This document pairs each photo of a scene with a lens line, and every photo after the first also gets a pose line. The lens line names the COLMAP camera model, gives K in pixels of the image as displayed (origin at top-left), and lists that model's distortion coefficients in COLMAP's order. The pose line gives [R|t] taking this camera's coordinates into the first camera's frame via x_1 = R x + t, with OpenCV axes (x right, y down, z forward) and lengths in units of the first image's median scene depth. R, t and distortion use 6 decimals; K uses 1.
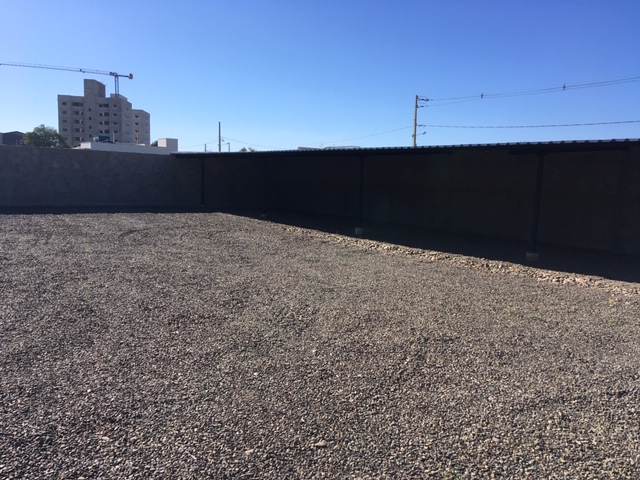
lens RADIAL K [[553.3, 0, 317.3], [0, 553.3, 239.9], [0, 0, 1]] dist [0.077320, -0.121643]
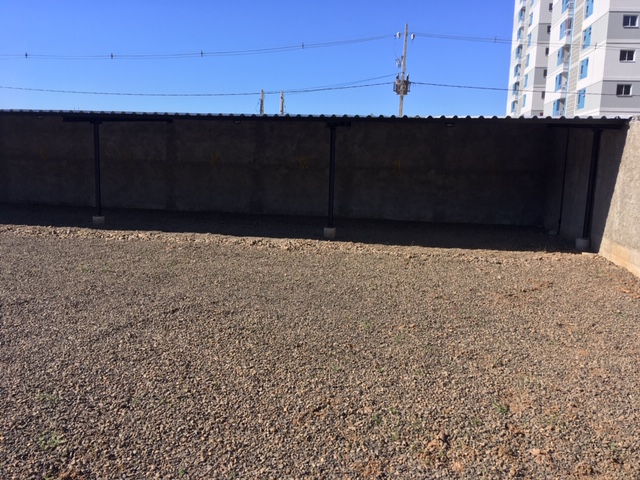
lens RADIAL K [[553.3, 0, 323.2], [0, 553.3, 238.0], [0, 0, 1]] dist [0.077320, -0.121643]
pose [[0.730787, -0.117194, 0.672470, -0.043669], [0.081043, 0.993080, 0.084997, 0.017424], [-0.677778, -0.007616, 0.735228, -0.145148]]
